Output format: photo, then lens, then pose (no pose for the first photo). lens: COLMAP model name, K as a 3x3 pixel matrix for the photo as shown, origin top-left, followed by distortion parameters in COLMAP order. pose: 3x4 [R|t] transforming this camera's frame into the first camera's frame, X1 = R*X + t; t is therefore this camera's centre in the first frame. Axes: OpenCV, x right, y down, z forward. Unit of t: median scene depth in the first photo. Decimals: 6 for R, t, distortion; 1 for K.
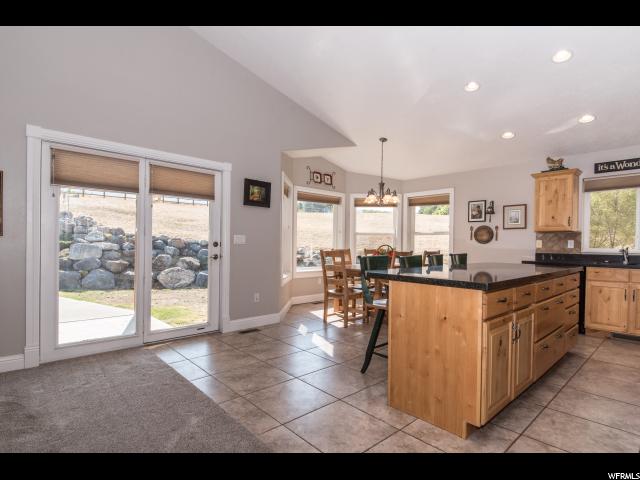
lens RADIAL K [[340.4, 0, 321.5], [0, 340.4, 246.8], [0, 0, 1]] dist [0.006236, -0.006347]
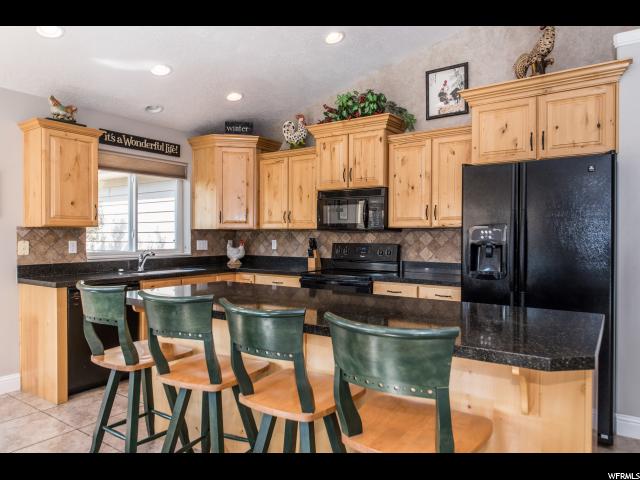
lens RADIAL K [[433.2, 0, 318.0], [0, 433.2, 234.2], [0, 0, 1]] dist [-0.006236, -0.001218]
pose [[-0.226654, -0.009682, 0.973927, -0.141784], [0.002227, 0.999943, 0.010459, -0.039351], [-0.973973, 0.004540, -0.226619, 0.757575]]
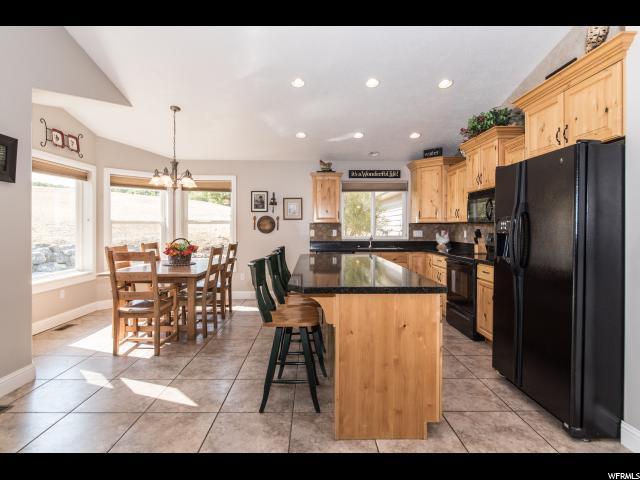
lens RADIAL K [[340.4, 0, 321.1], [0, 340.4, 229.1], [0, 0, 1]] dist [0.006236, -0.006347]
pose [[0.657856, -0.015388, 0.752986, -0.230899], [0.012410, 0.999877, 0.009592, -0.035338], [-0.753041, 0.003034, 0.657966, 0.233070]]
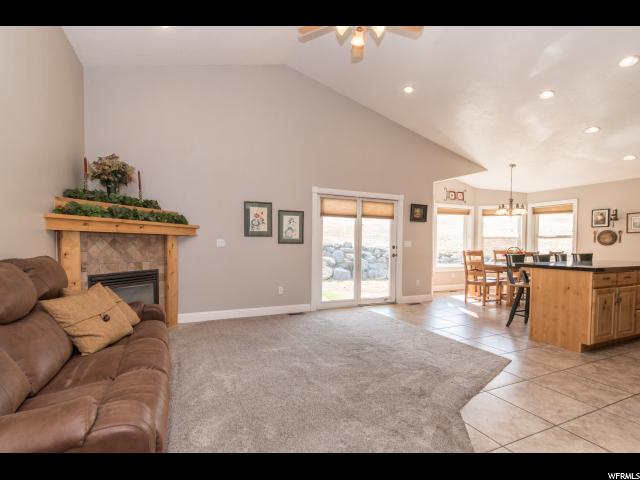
lens RADIAL K [[323.6, 0, 309.1], [0, 323.6, 255.6], [0, 0, 1]] dist [-0.007341, -0.003602]
pose [[0.946529, 0.003200, -0.322603, -0.172080], [0.004072, 0.999753, 0.021864, -0.002945], [0.322594, -0.022009, 0.946282, -0.464389]]
